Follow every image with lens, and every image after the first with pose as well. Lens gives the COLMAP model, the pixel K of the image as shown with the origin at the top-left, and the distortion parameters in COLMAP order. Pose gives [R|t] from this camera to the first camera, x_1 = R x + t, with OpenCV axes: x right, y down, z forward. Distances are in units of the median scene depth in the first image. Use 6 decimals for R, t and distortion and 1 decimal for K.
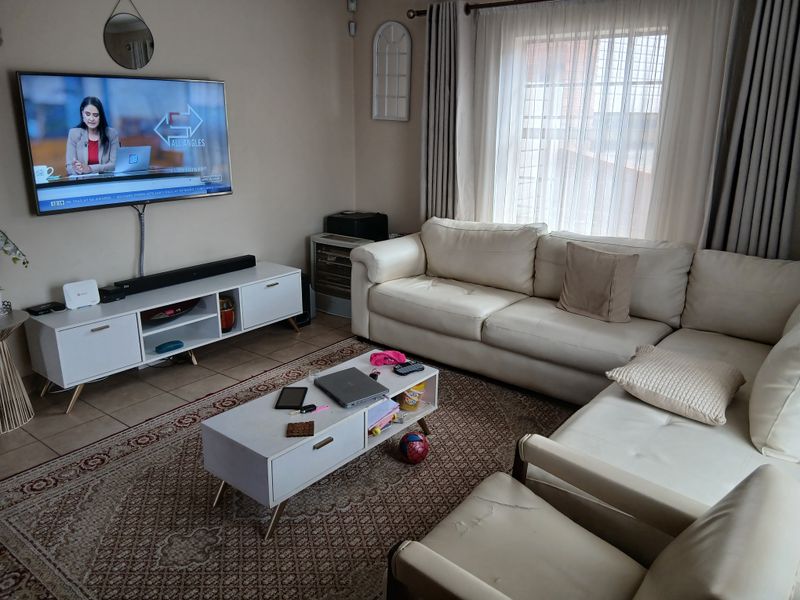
lens RADIAL K [[615.4, 0, 400.0], [0, 615.4, 288.6], [0, 0, 1]] dist [0.110994, -0.168657]
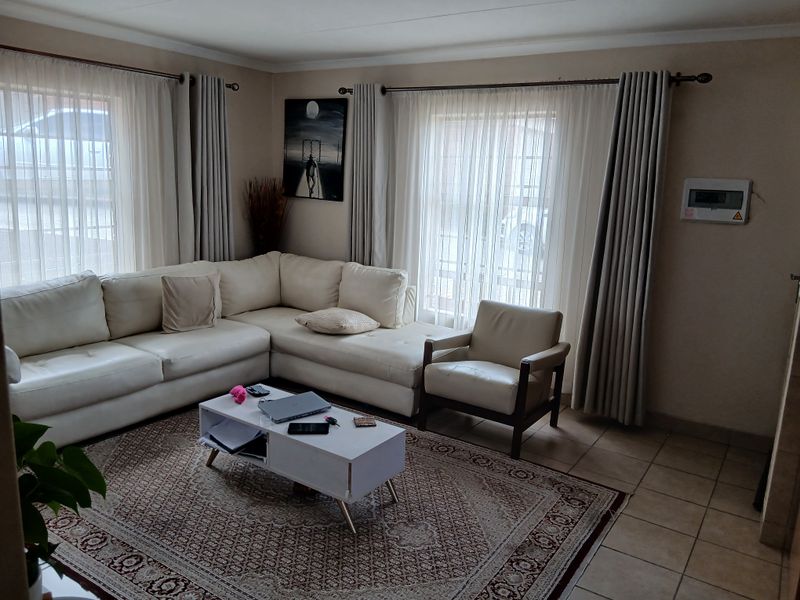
lens RADIAL K [[615.4, 0, 400.0], [0, 615.4, 288.6], [0, 0, 1]] dist [0.110994, -0.168657]
pose [[-0.076255, -0.192103, 0.978408, -0.923907], [0.232862, 0.950698, 0.204811, -0.190586], [-0.969516, 0.243452, -0.027762, 0.606997]]
